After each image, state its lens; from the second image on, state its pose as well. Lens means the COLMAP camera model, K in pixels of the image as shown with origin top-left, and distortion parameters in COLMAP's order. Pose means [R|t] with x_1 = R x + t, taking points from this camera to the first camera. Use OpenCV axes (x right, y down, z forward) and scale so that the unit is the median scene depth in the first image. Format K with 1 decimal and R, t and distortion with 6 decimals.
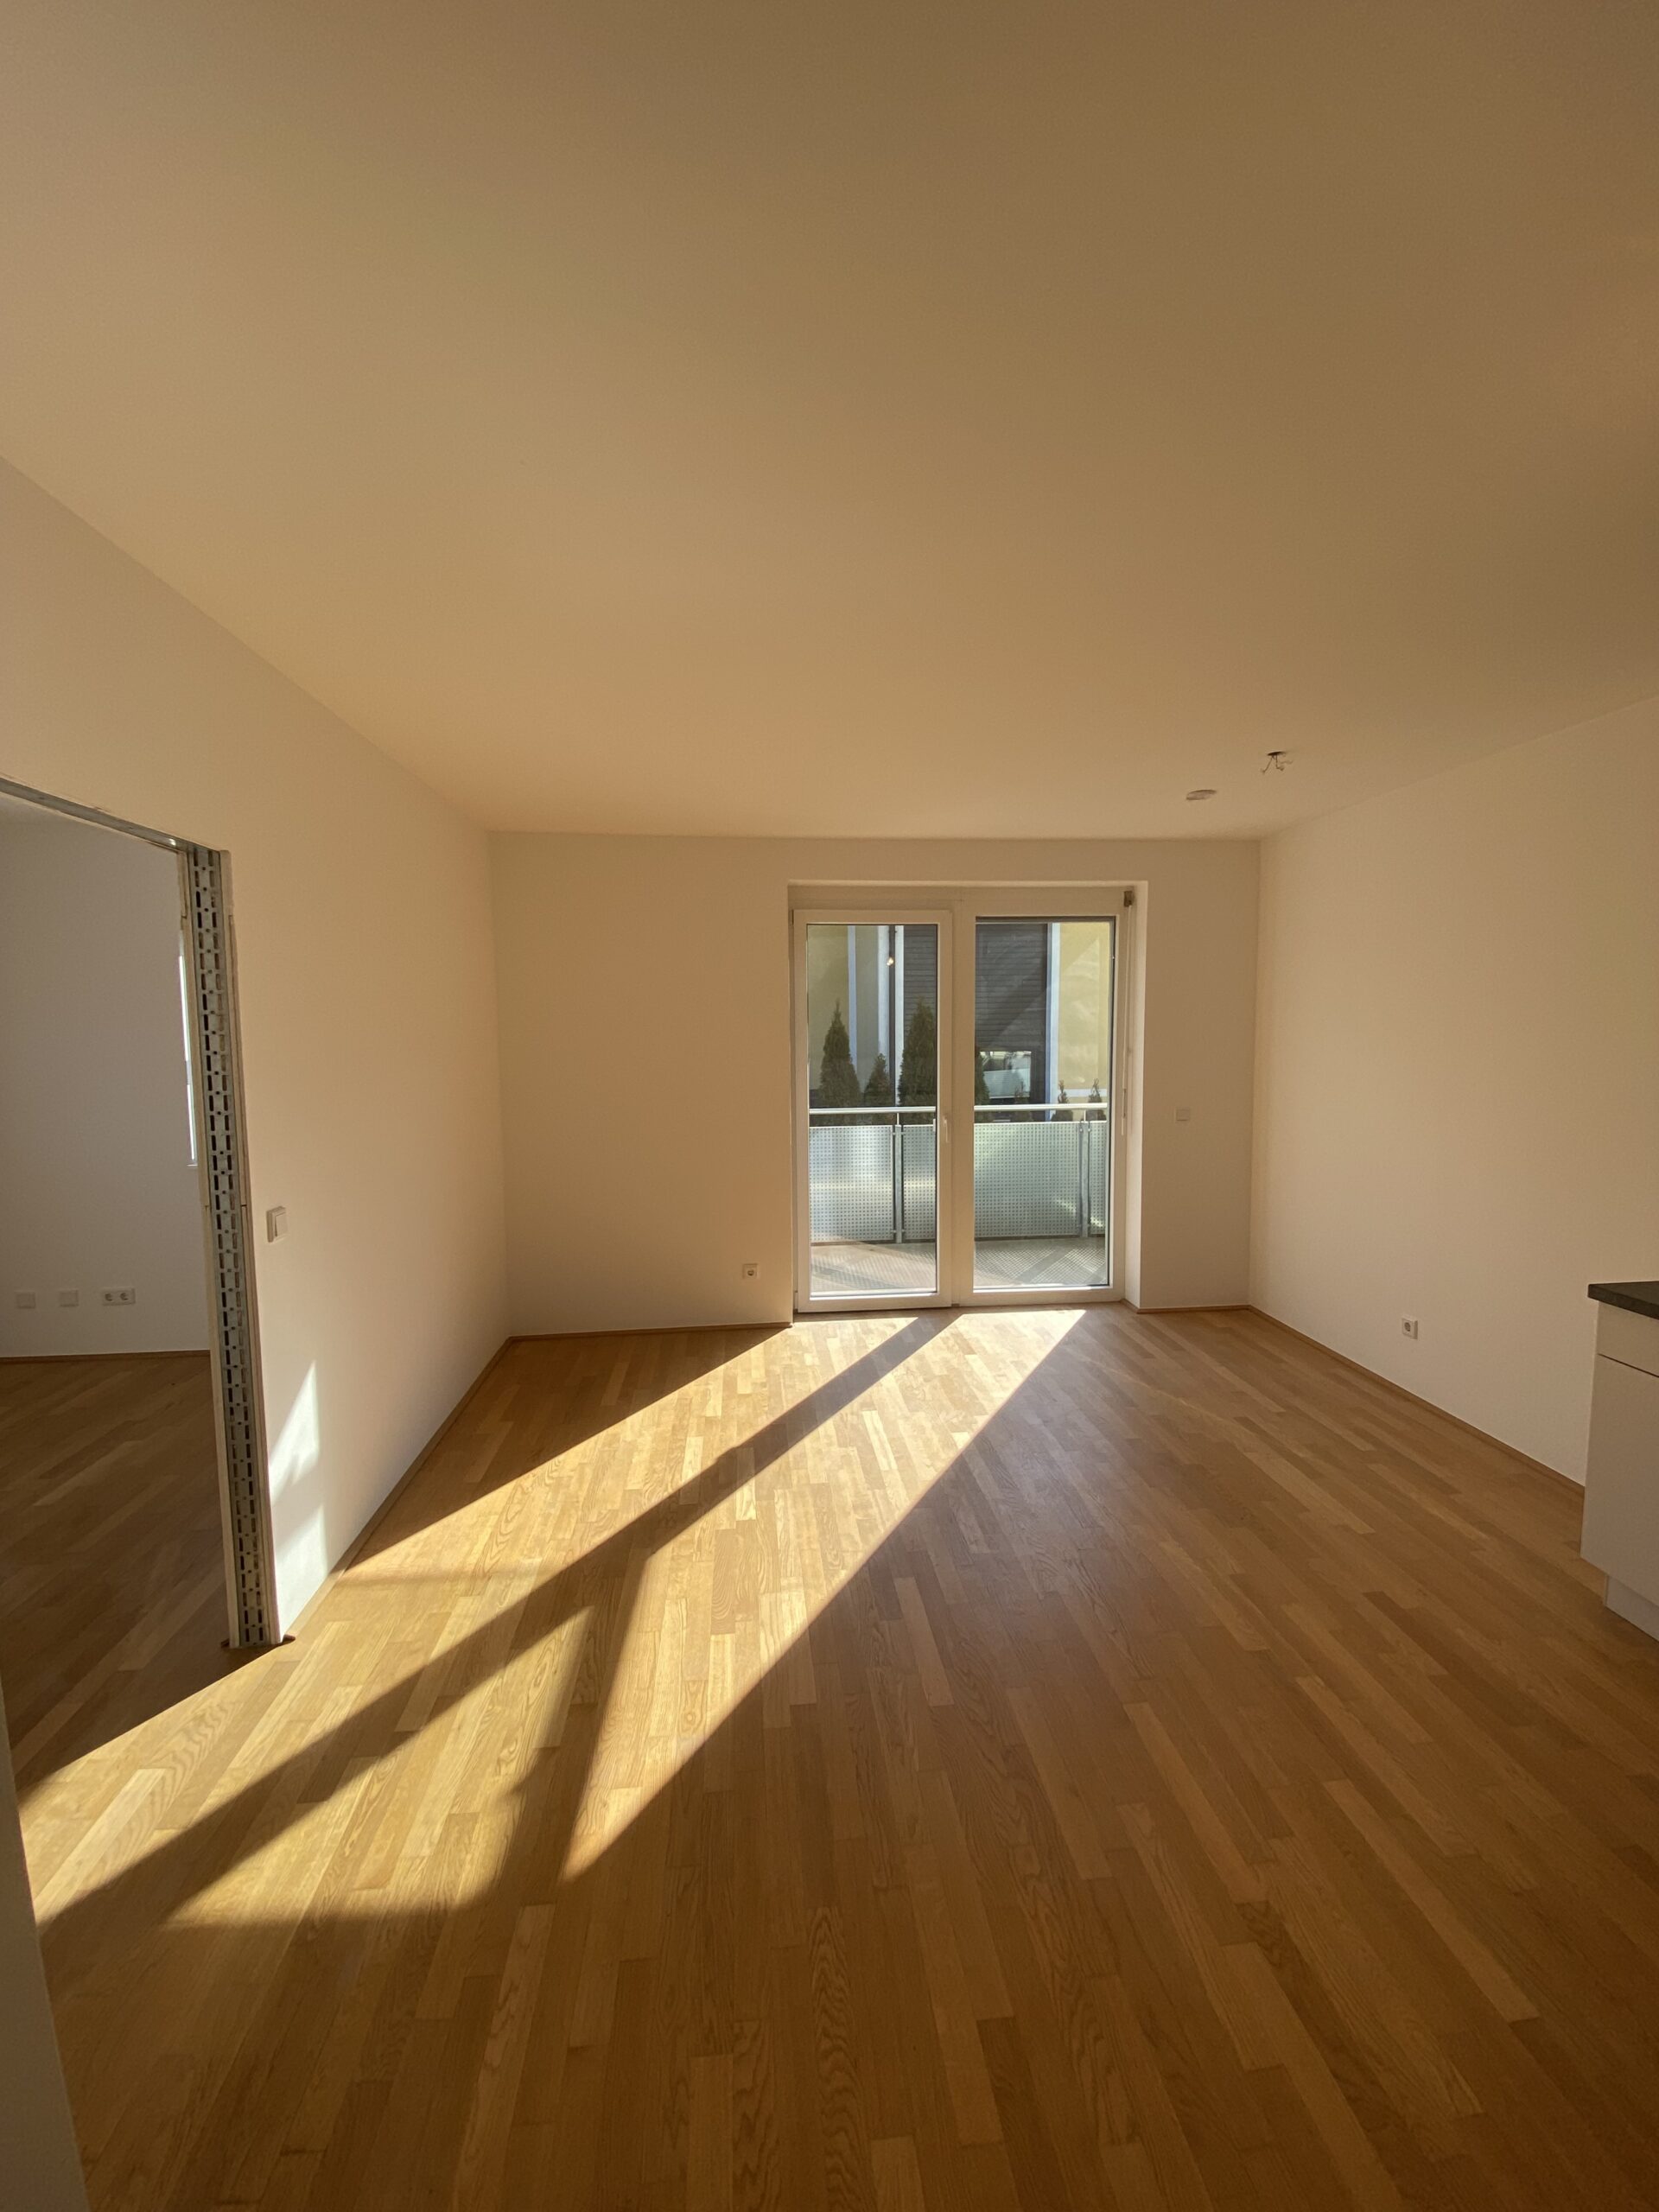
lens RADIAL K [[894.1, 0, 829.5], [0, 894.1, 1106.0], [0, 0, 1]] dist [-0.021776, -0.000201]
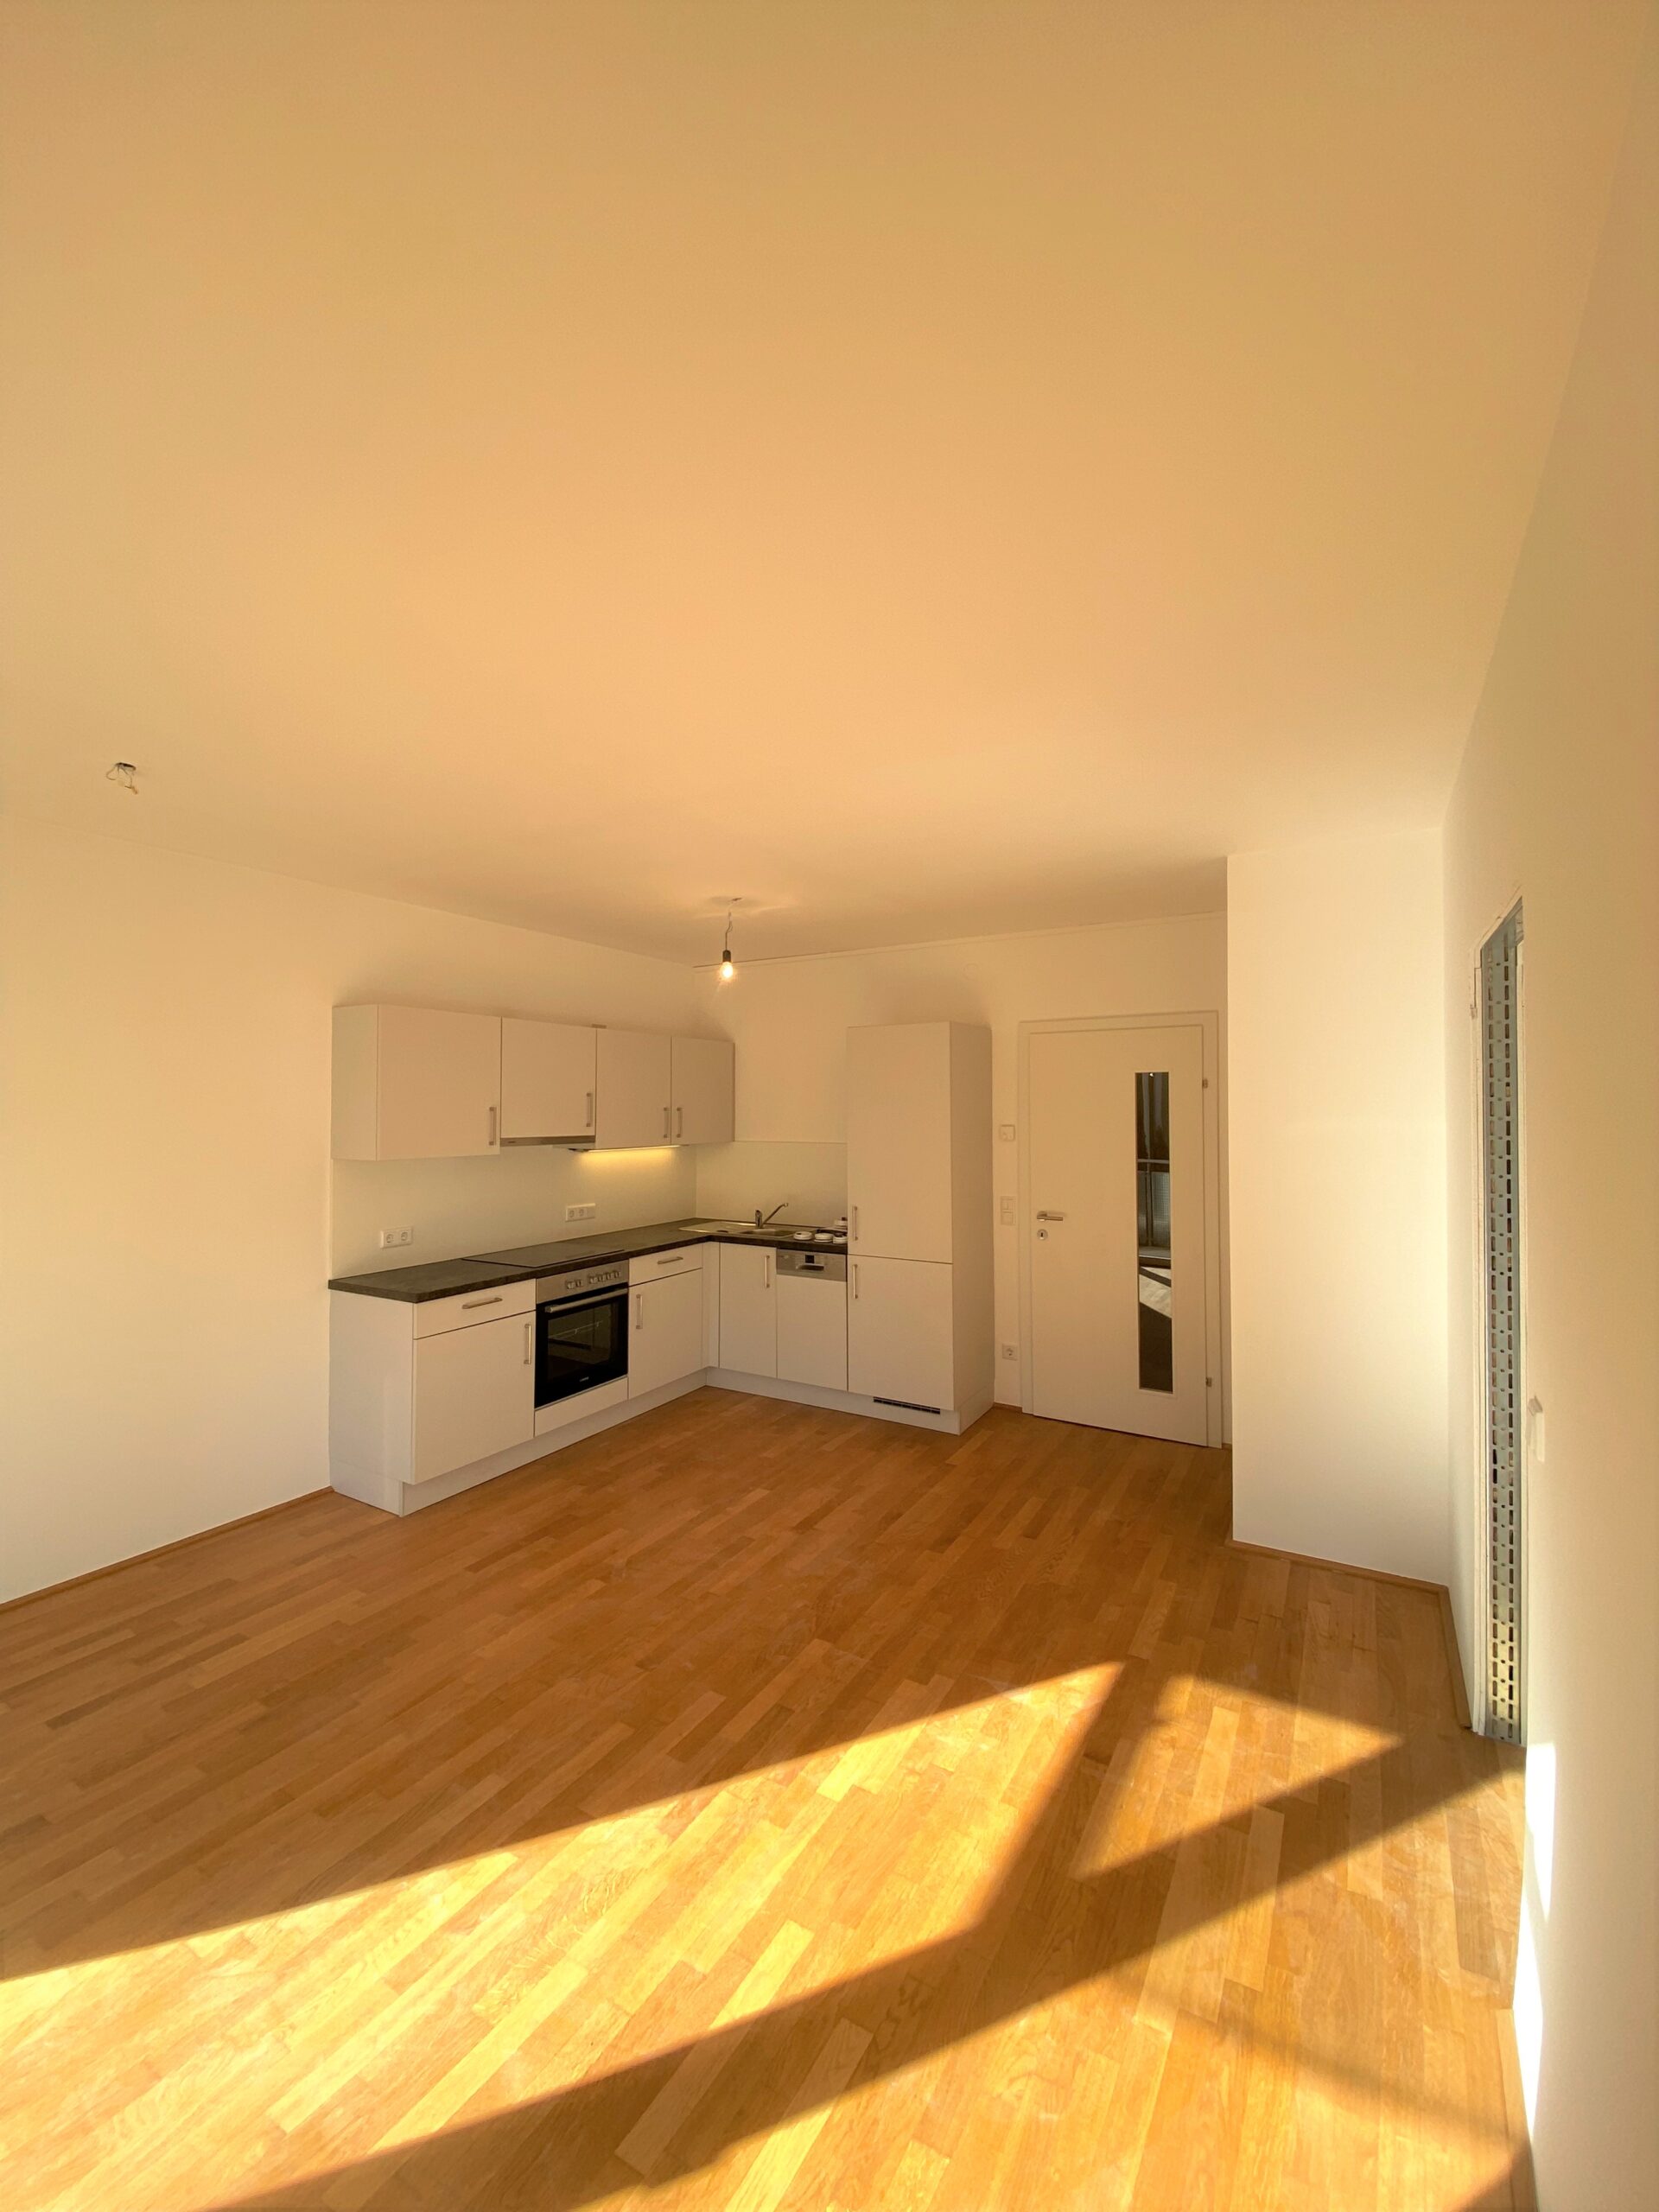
lens RADIAL K [[894.3, 0, 822.2], [0, 894.3, 1100.9], [0, 0, 1]] dist [0.009645, -0.014353]
pose [[-0.800207, 0.011353, 0.599616, -0.523190], [0.061287, 0.996134, 0.062930, -0.153270], [-0.596584, 0.087106, -0.797810, 1.554187]]
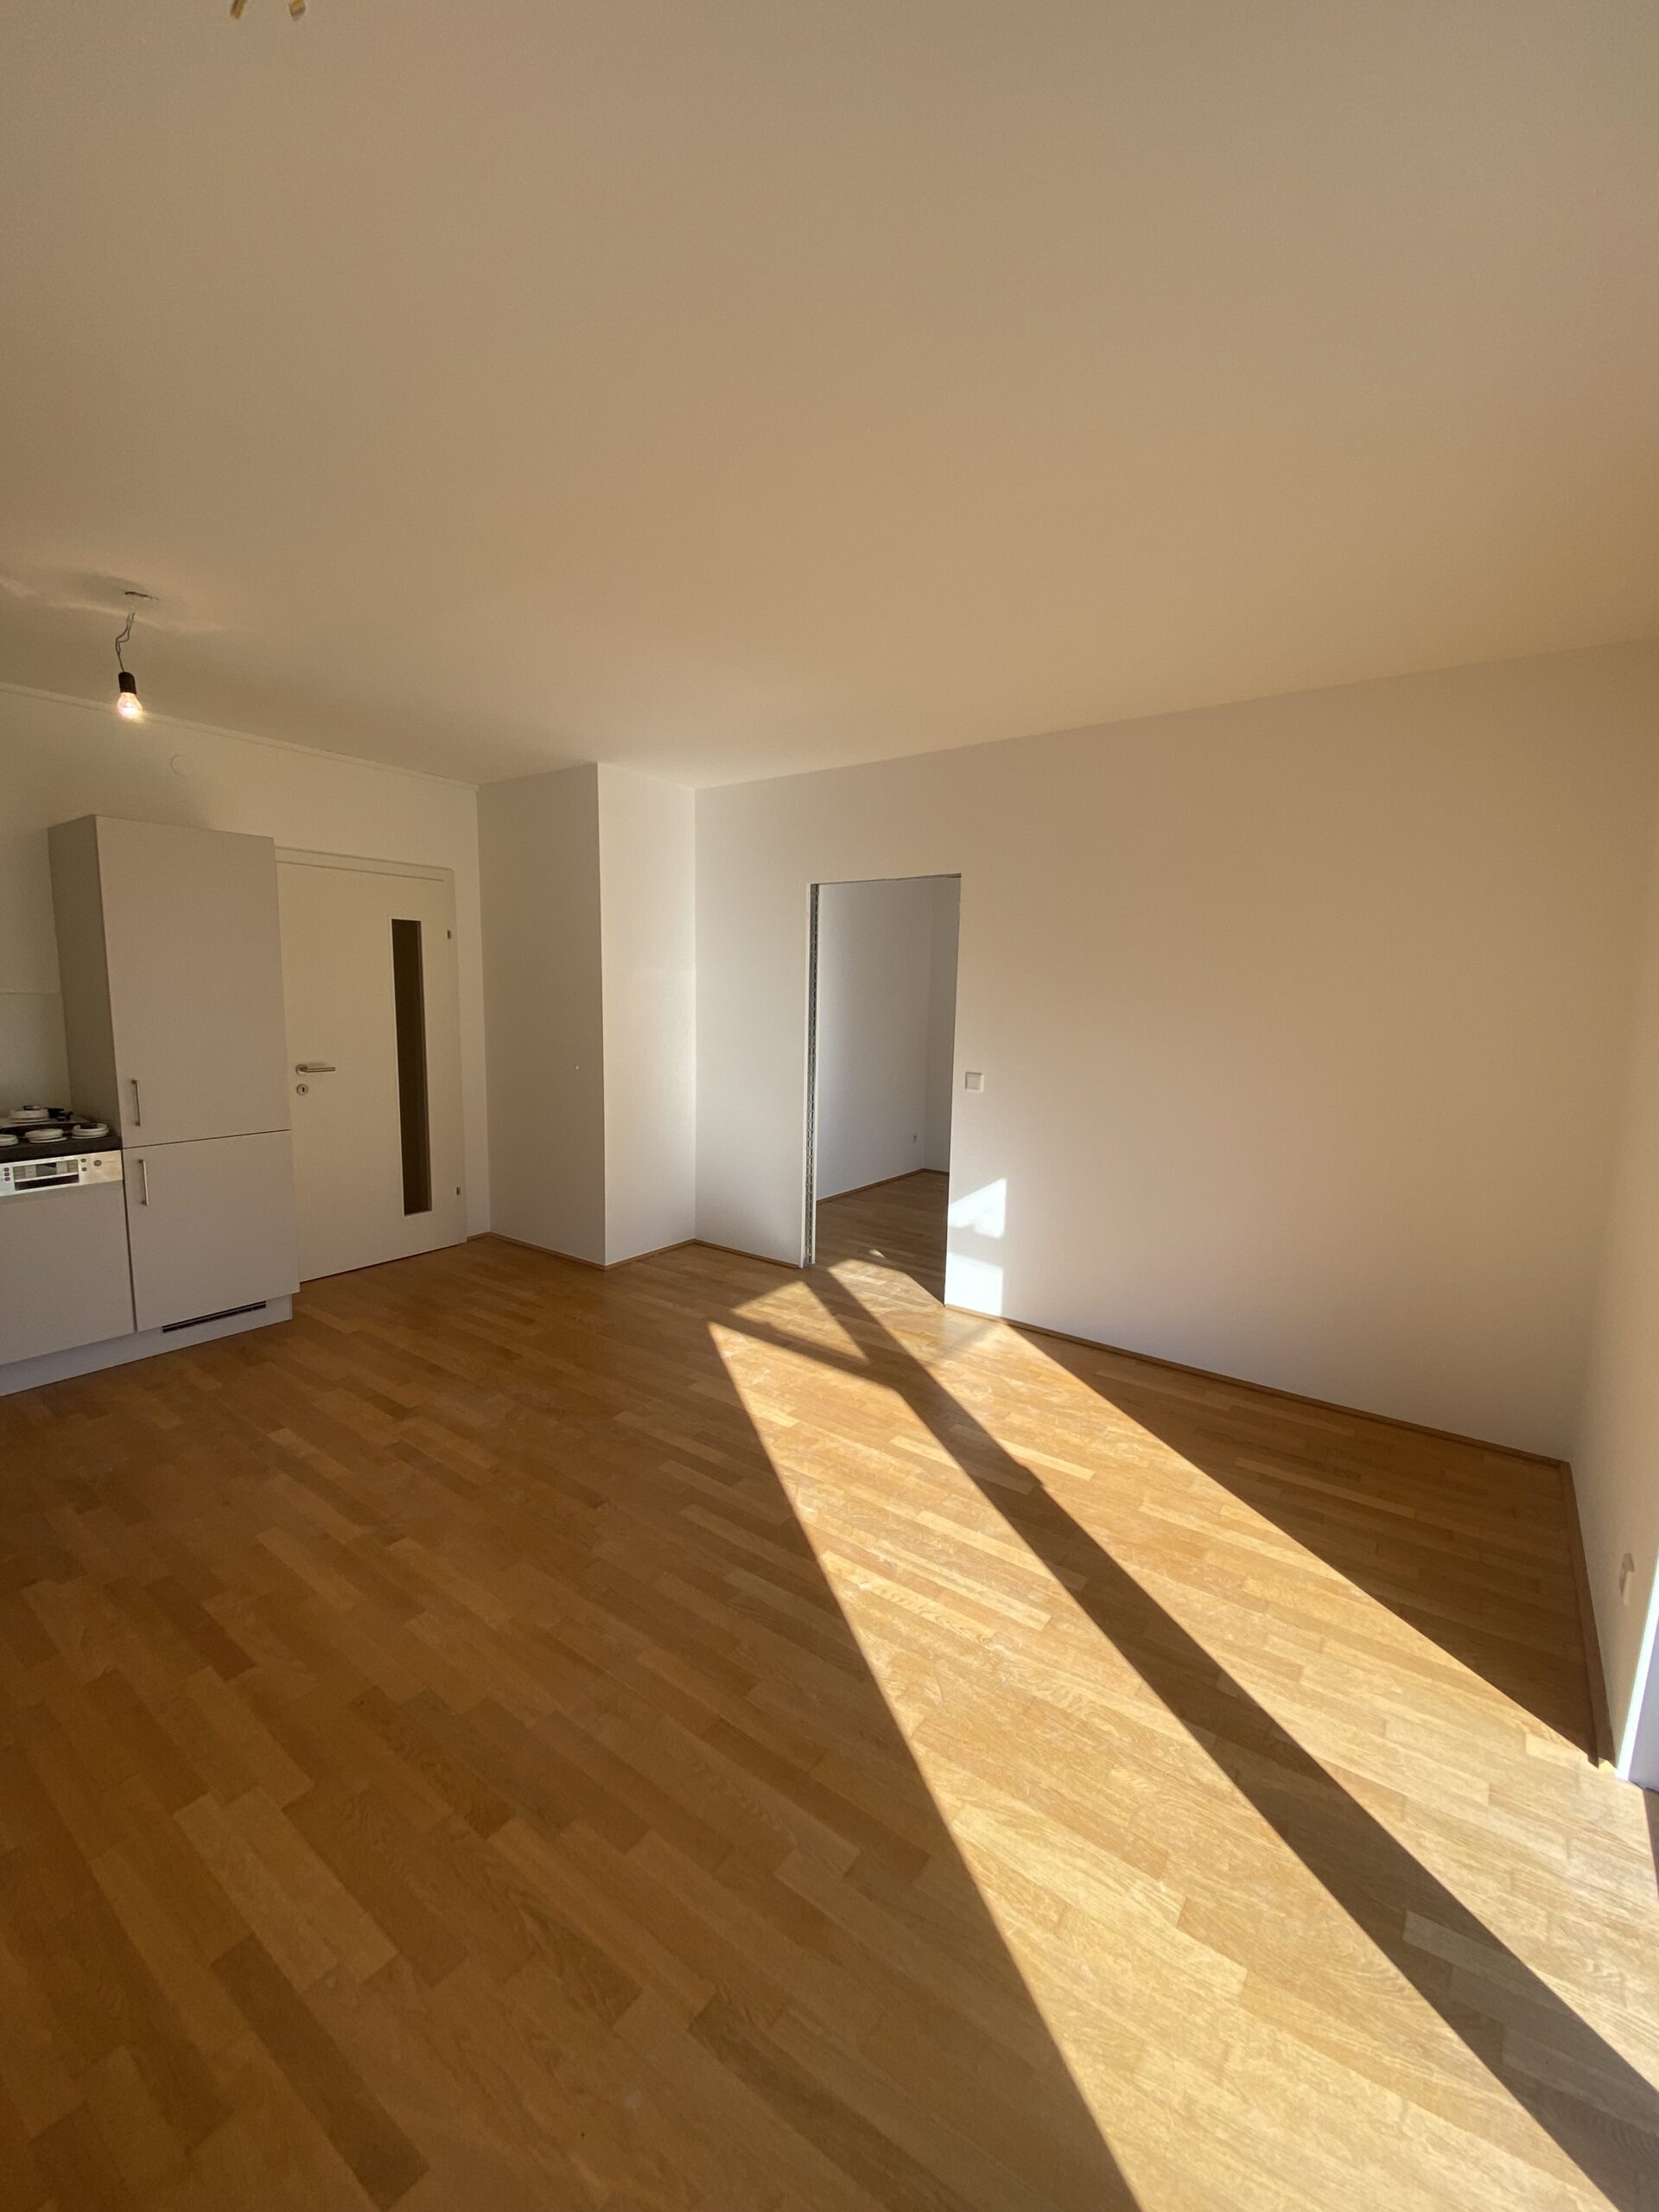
lens RADIAL K [[894.3, 0, 822.2], [0, 894.3, 1100.9], [0, 0, 1]] dist [0.009645, -0.014353]
pose [[-0.678897, 0.091605, -0.728496, 0.742429], [-0.077285, 0.977759, 0.194972, -0.124132], [0.730154, 0.188668, -0.656718, 1.678230]]
